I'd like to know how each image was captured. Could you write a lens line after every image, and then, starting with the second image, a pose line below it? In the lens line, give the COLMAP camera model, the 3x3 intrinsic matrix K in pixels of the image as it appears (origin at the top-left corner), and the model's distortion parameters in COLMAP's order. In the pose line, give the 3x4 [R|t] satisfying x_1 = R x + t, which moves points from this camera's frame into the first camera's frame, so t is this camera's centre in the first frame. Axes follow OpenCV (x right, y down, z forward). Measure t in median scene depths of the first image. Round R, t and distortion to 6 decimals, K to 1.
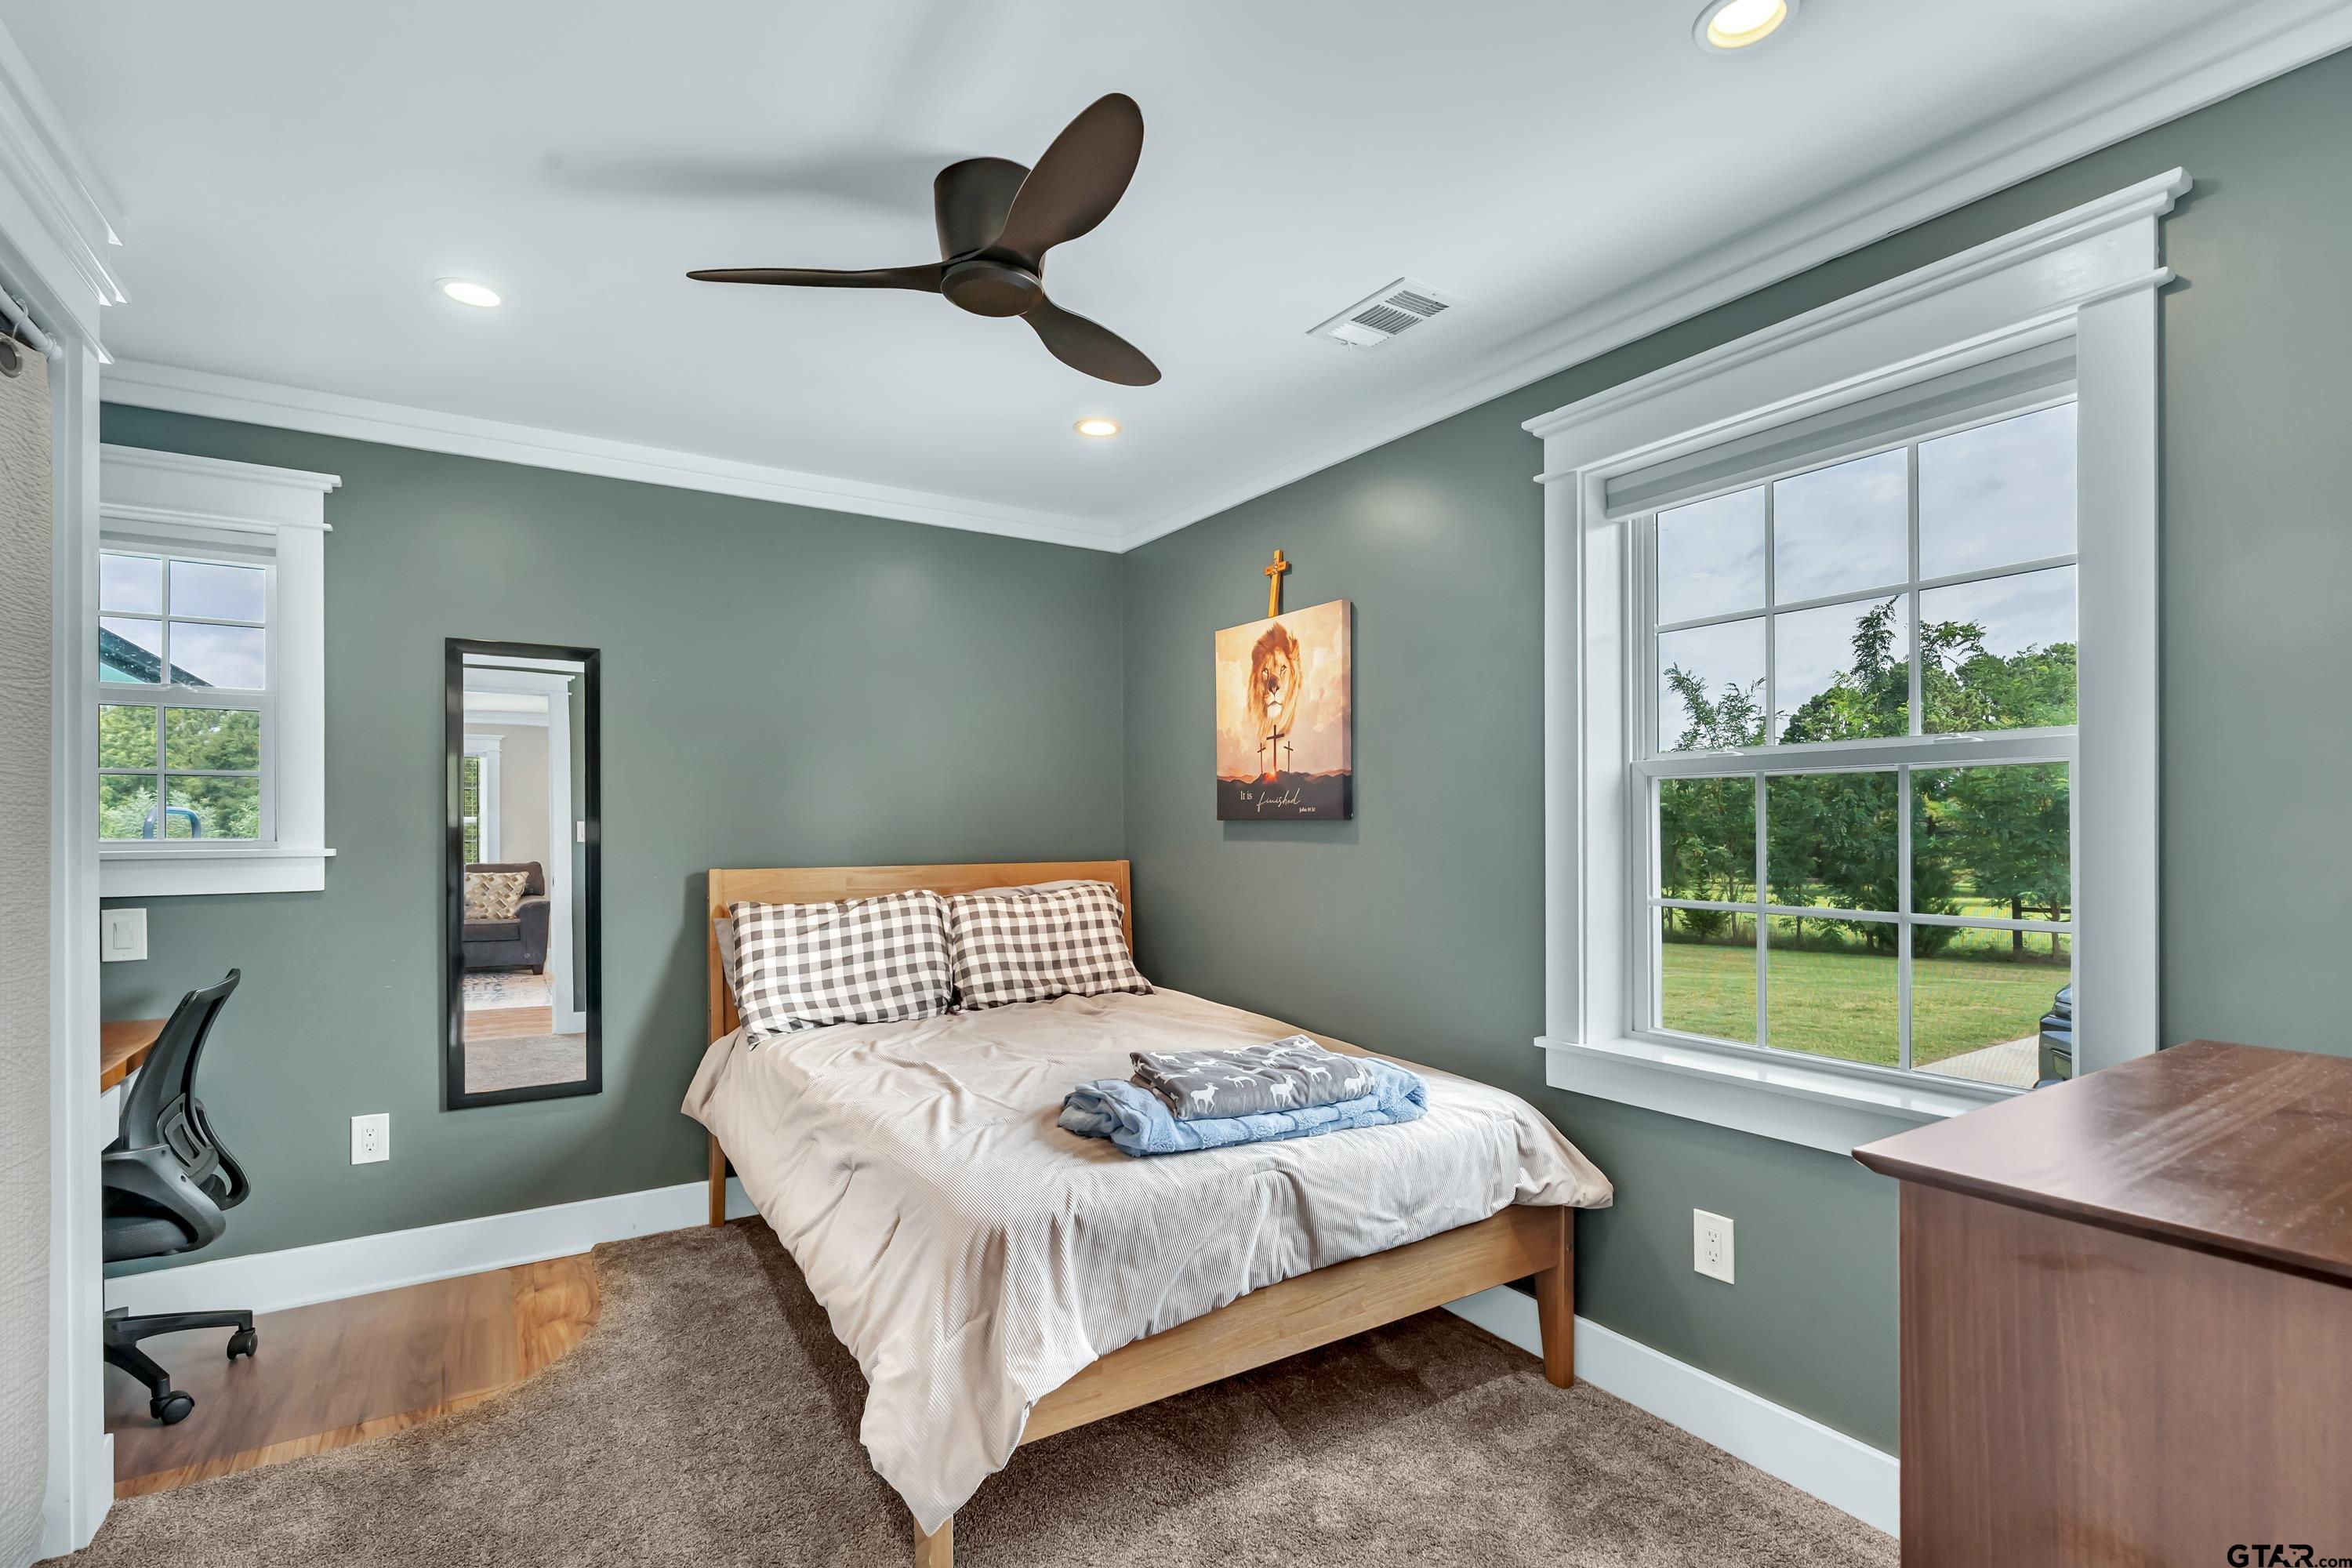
lens RADIAL K [[1110.5, 0, 1186.5], [0, 1110.5, 801.2], [0, 0, 1]] dist [-0.019248, 0.000019]
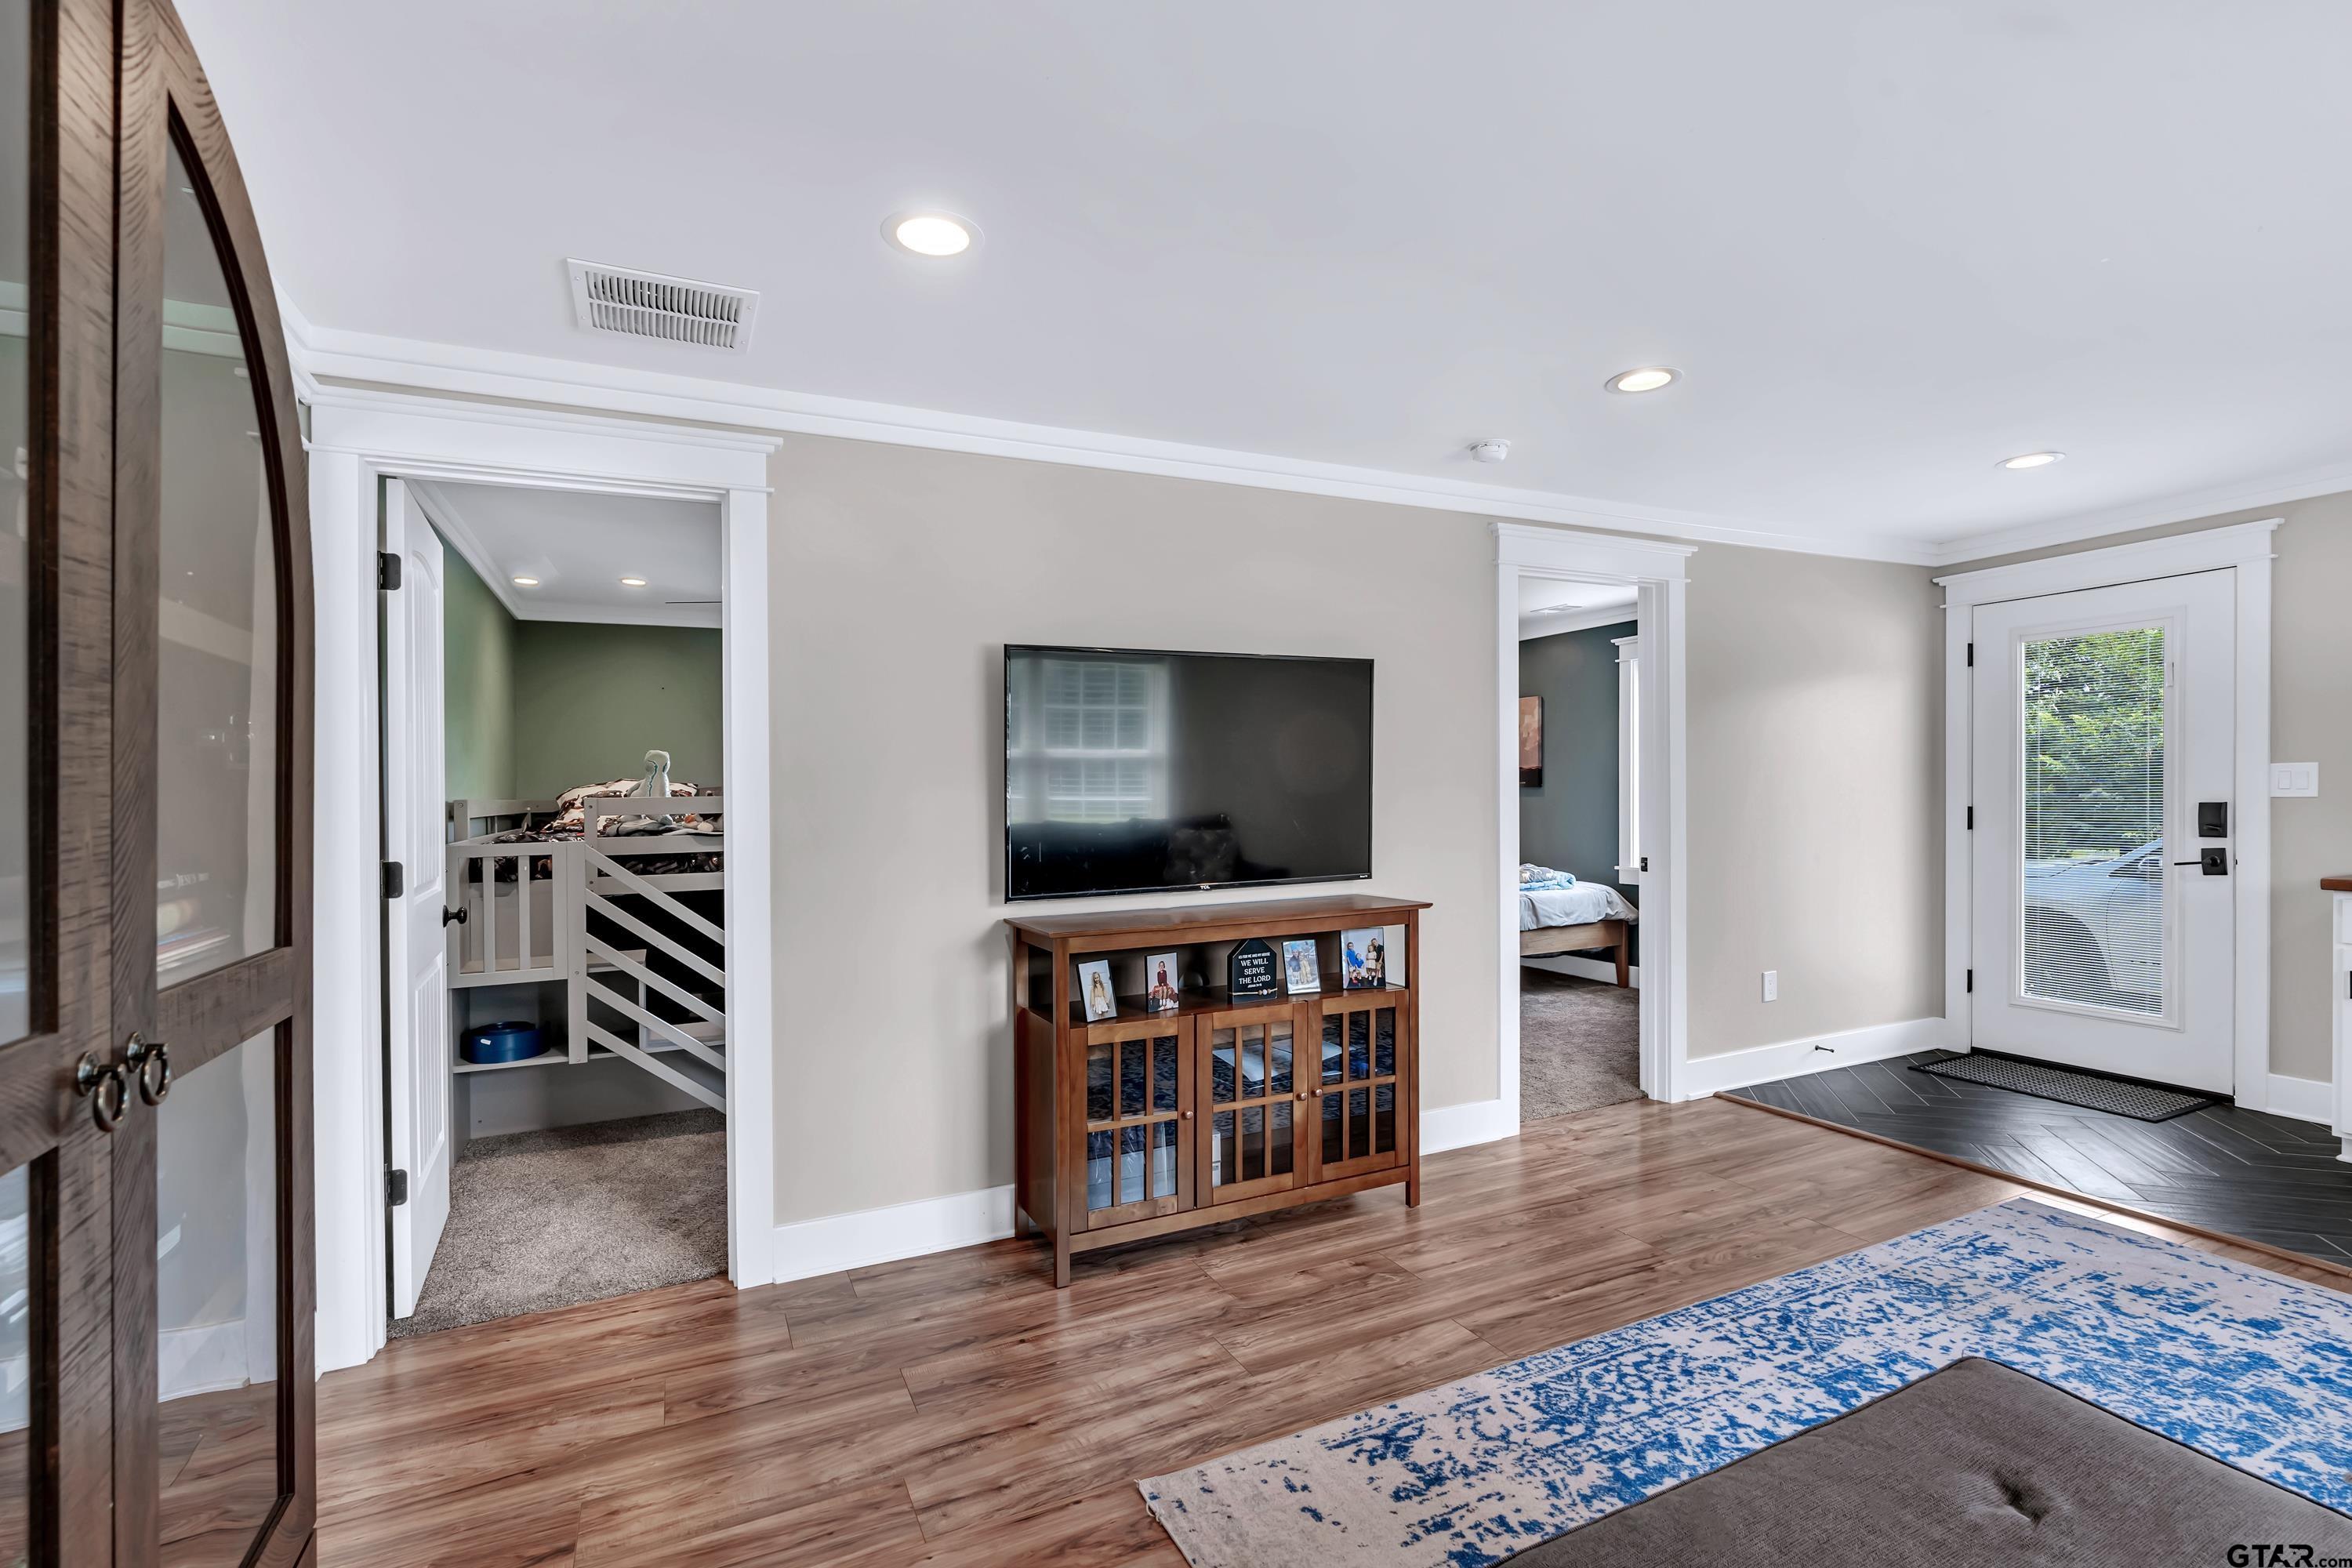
lens RADIAL K [[1110.5, 0, 1186.5], [0, 1110.5, 801.2], [0, 0, 1]] dist [-0.019248, 0.000019]
pose [[0.992866, -0.002537, -0.119208, -0.415625], [0.005763, 0.999626, 0.026725, -0.026629], [0.119095, -0.027221, 0.992510, -1.865298]]
